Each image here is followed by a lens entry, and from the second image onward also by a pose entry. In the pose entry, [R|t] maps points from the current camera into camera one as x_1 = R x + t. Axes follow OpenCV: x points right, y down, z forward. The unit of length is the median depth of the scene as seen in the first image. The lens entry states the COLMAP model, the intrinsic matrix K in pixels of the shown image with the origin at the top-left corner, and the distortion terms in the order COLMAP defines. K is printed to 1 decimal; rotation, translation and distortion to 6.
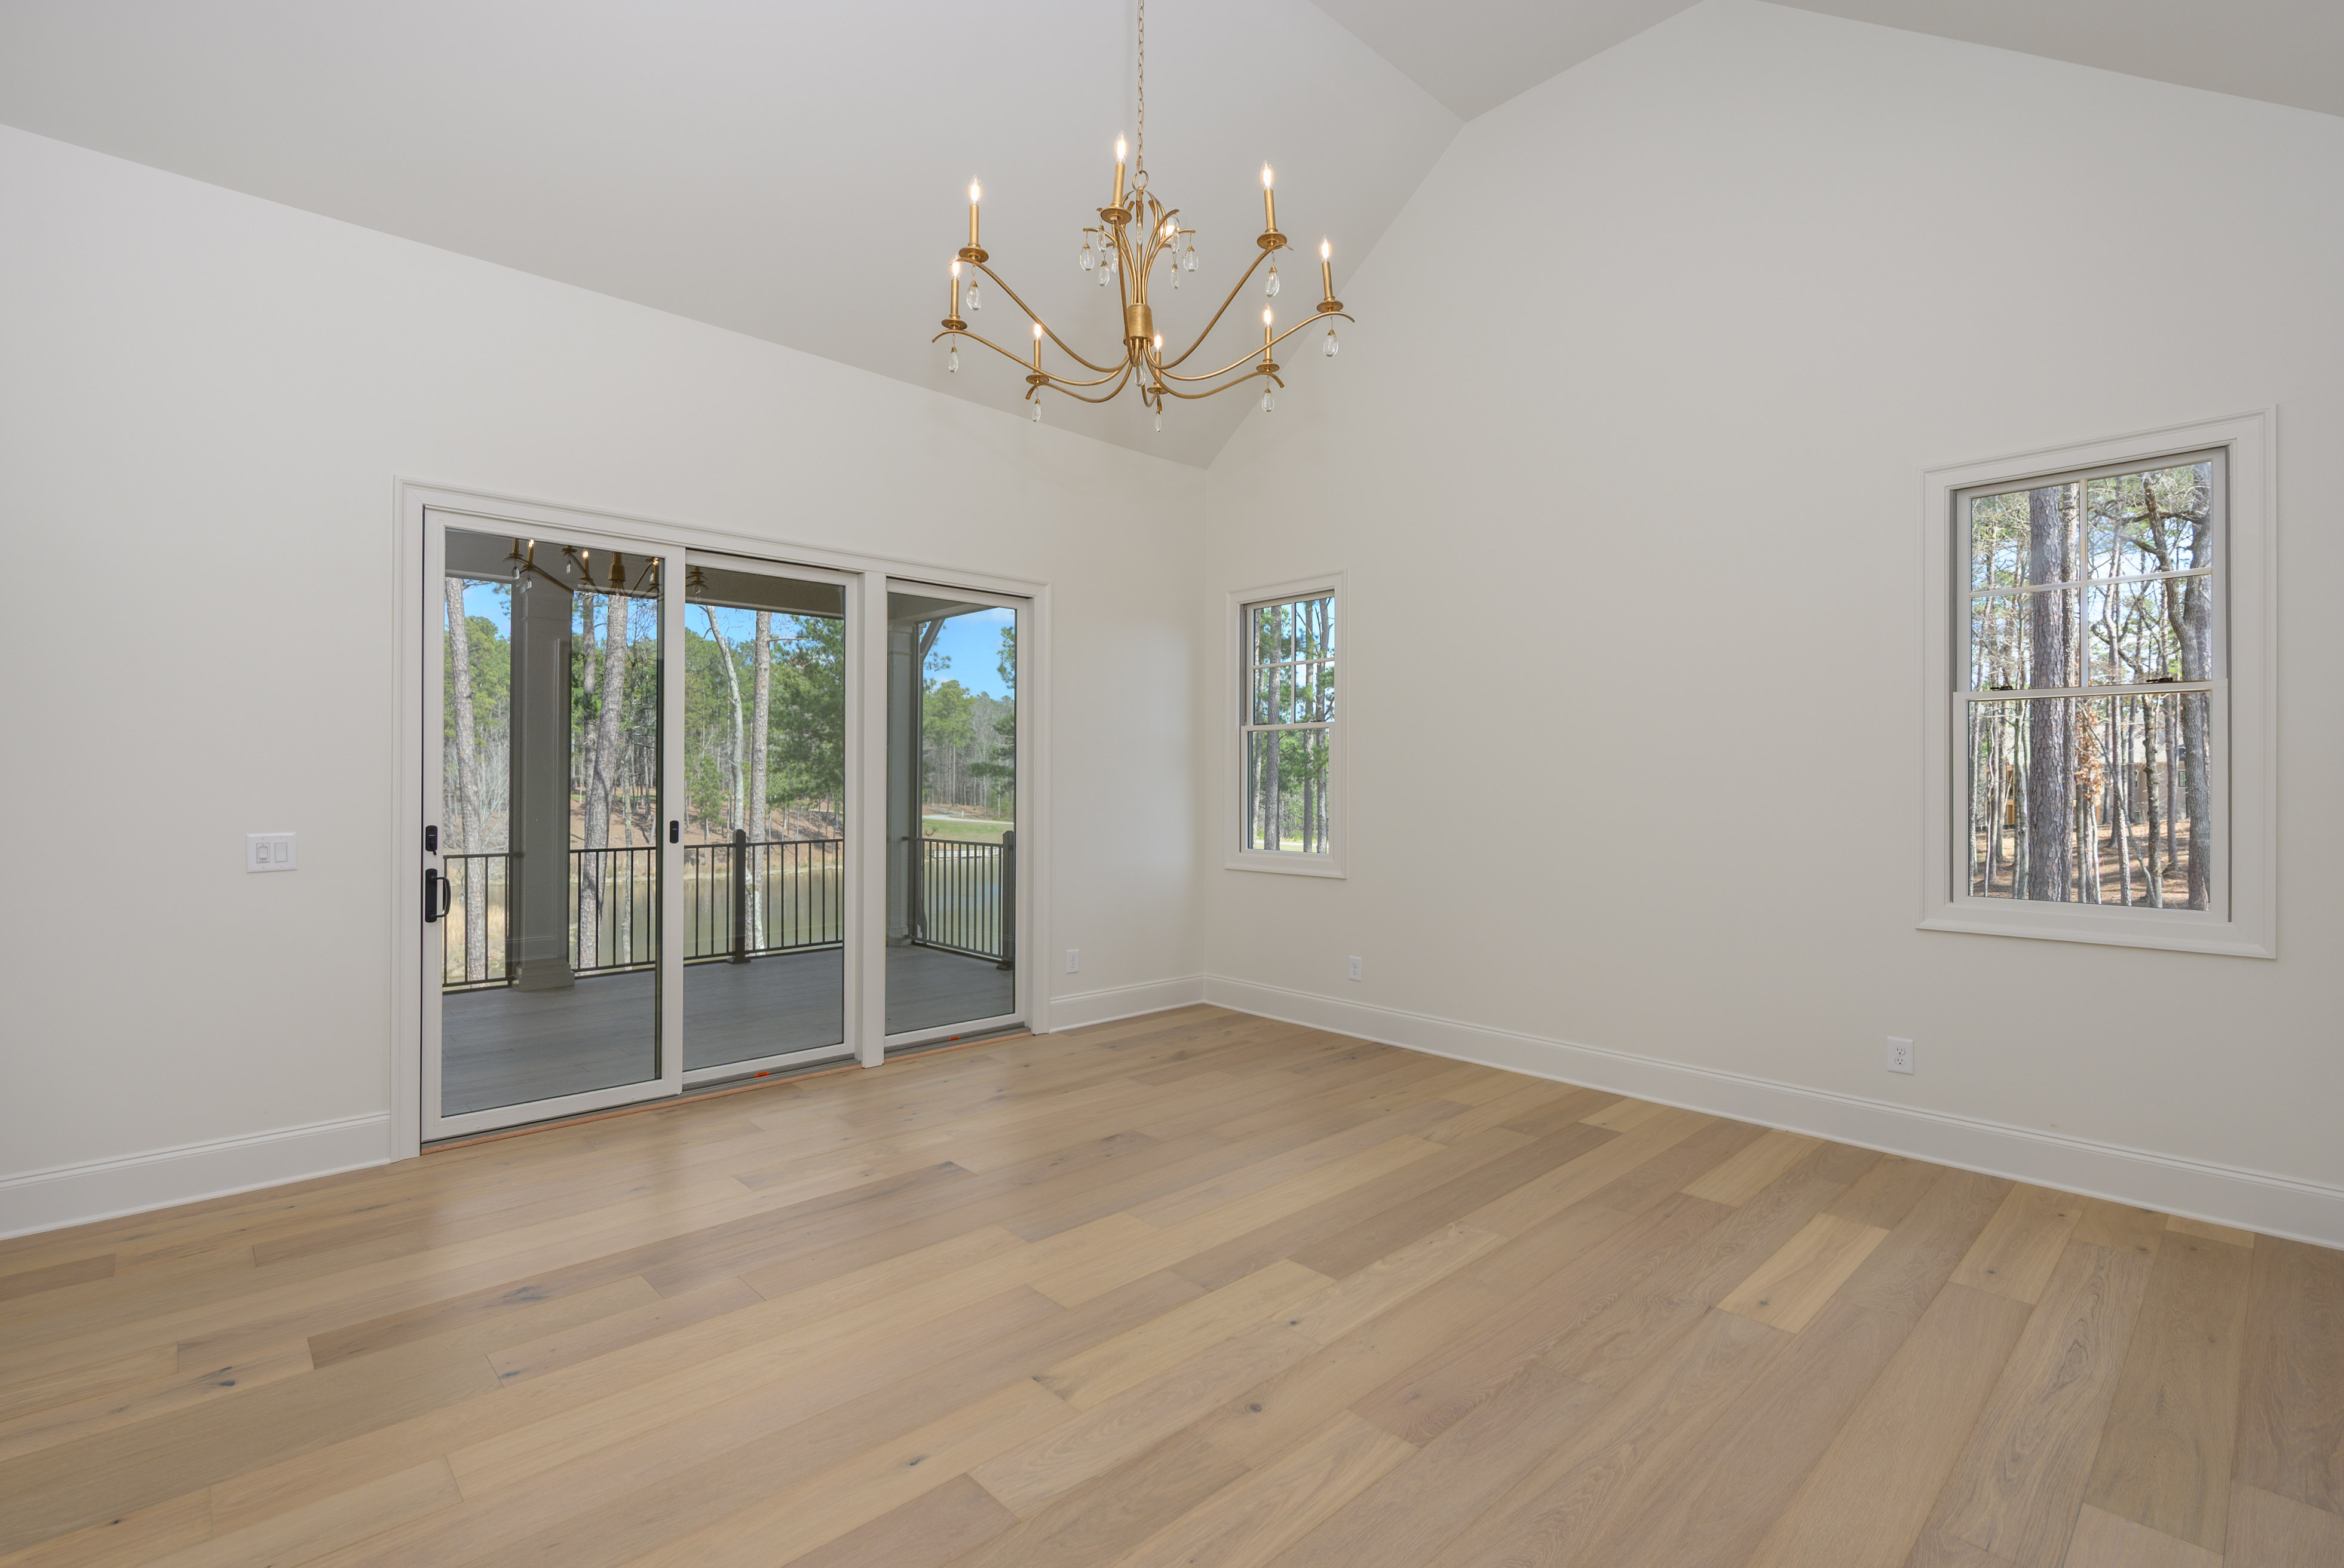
lens RADIAL K [[1091.6, 0, 1172.0], [0, 1091.6, 784.0], [0, 0, 1]] dist [0.001108, -0.000218]
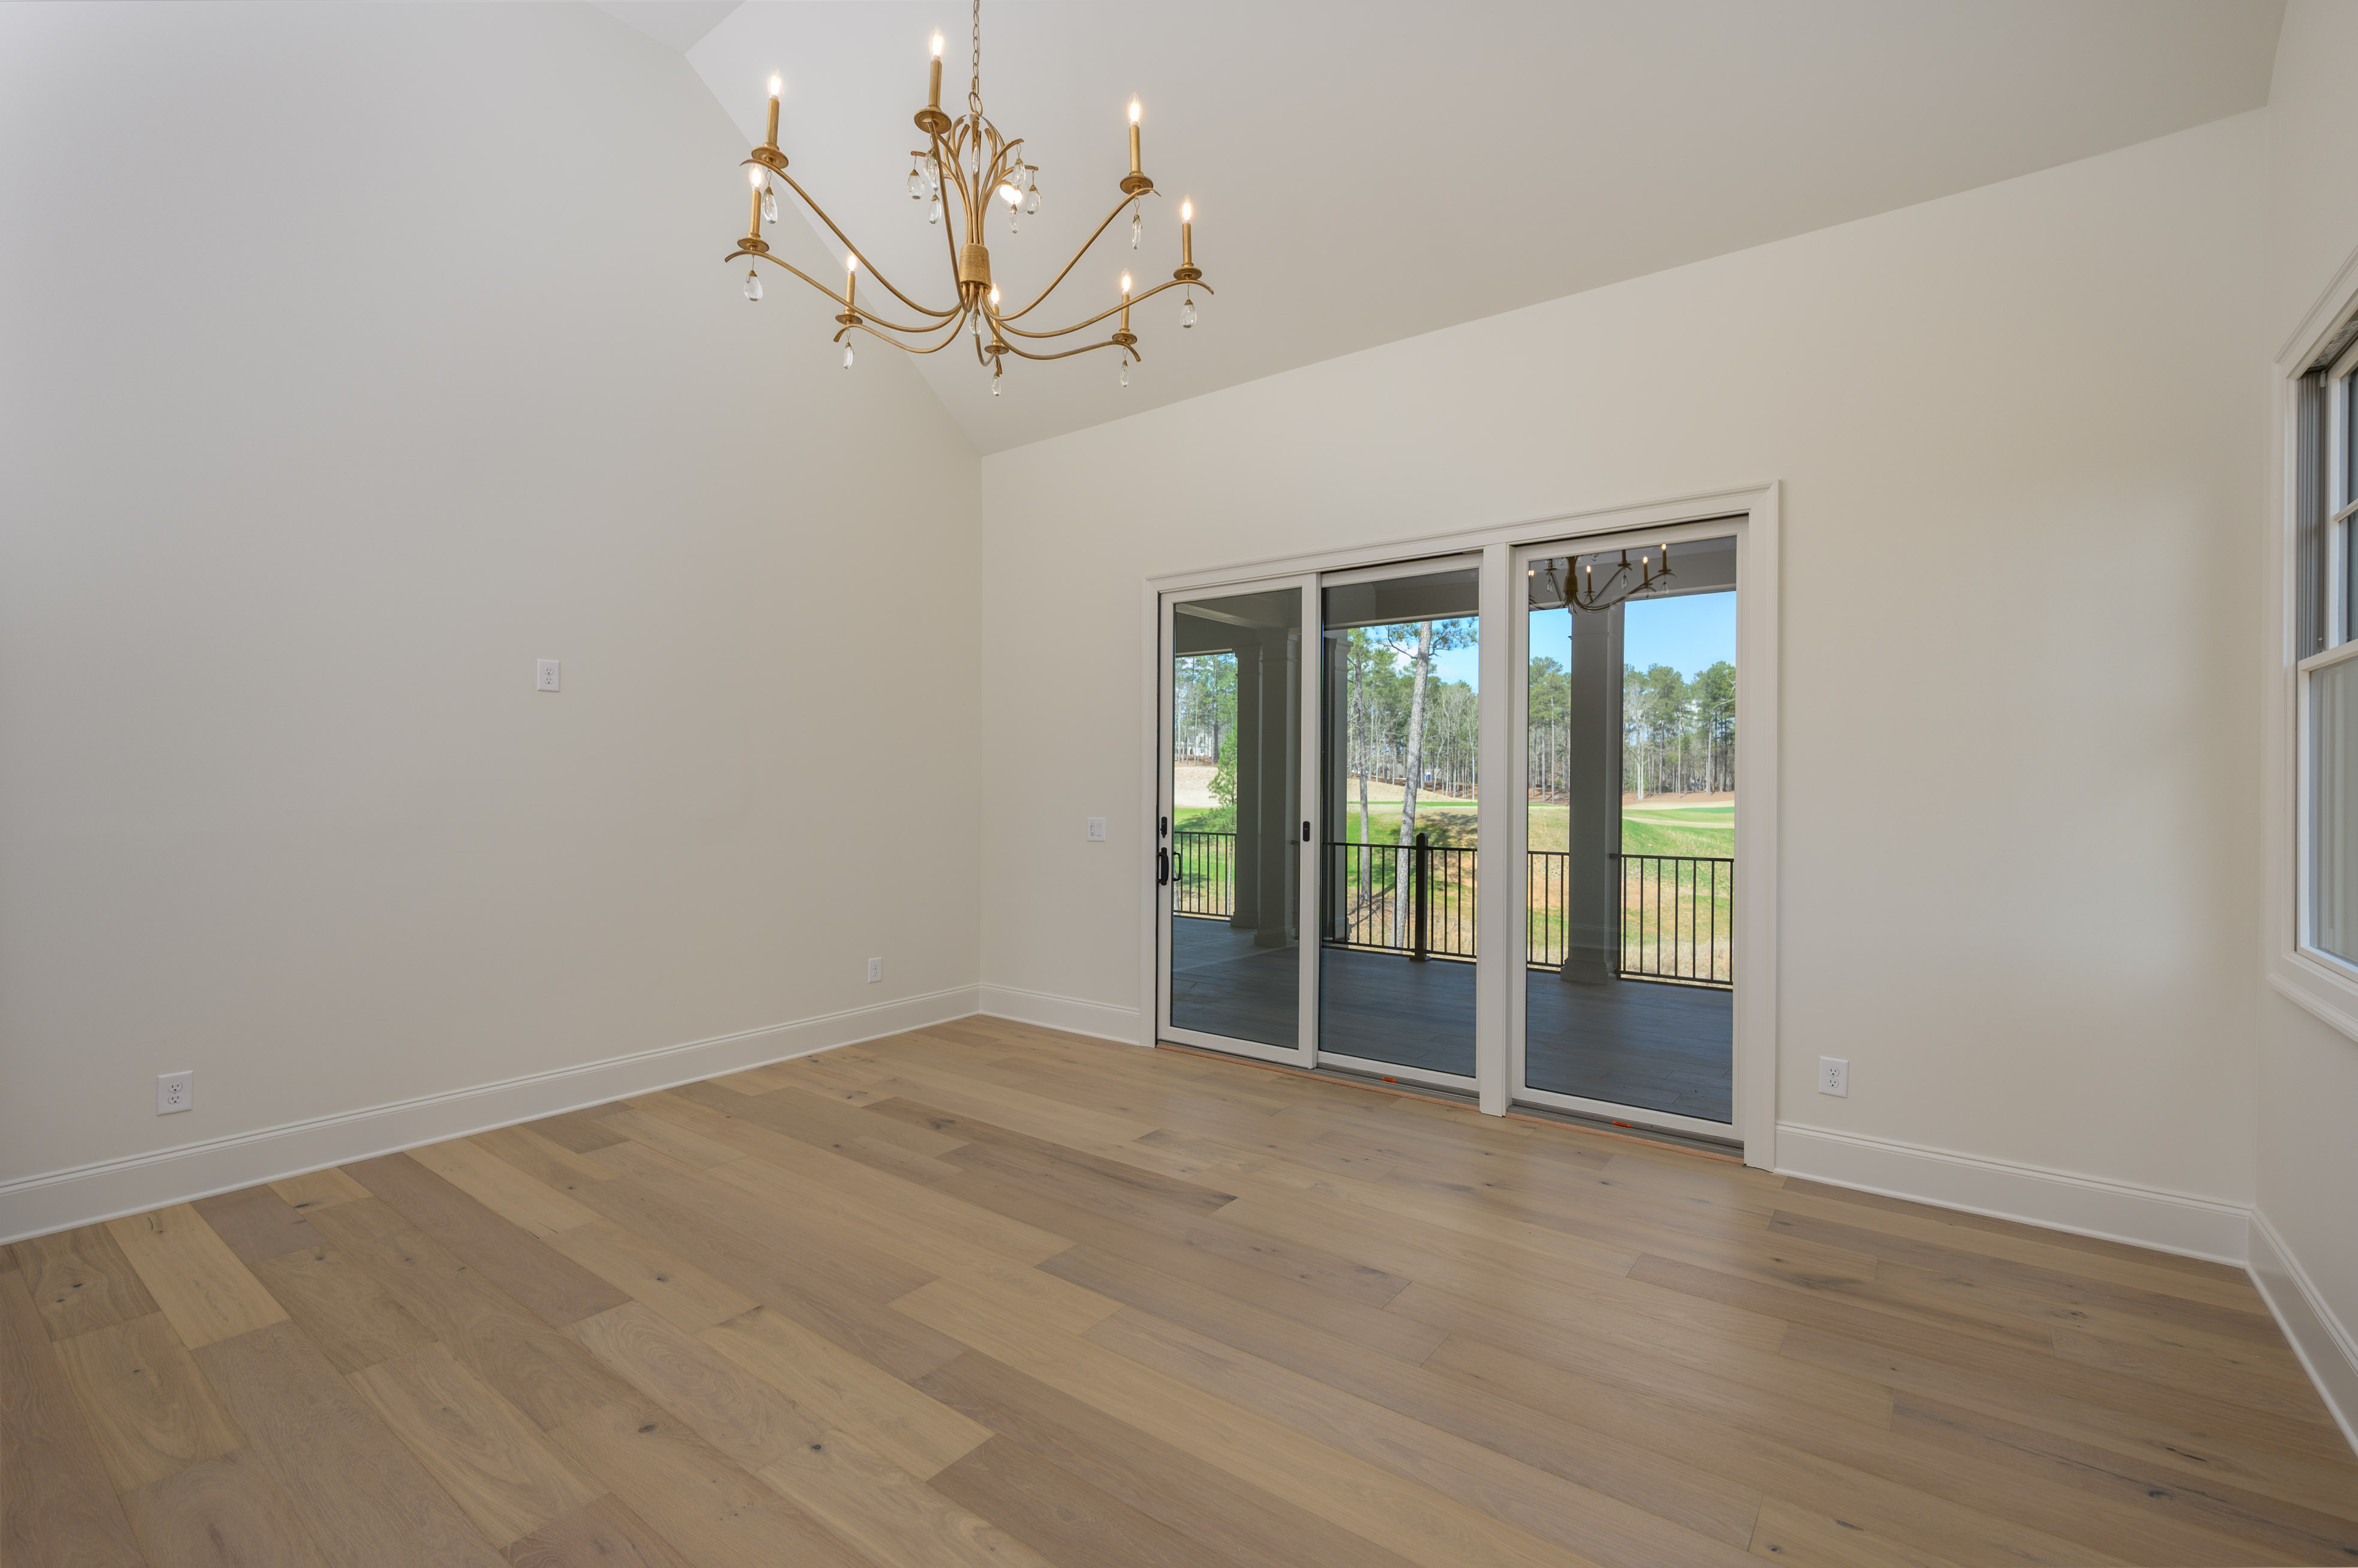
lens RADIAL K [[1036.1, 0, 1180.7], [0, 1036.1, 789.2], [0, 0, 1]] dist [-0.001146, -0.000457]
pose [[0.155794, 0.000866, -0.987789, 0.745067], [-0.005524, 0.999985, 0.000006, 0.002289], [0.987774, 0.005455, 0.155796, 0.933690]]
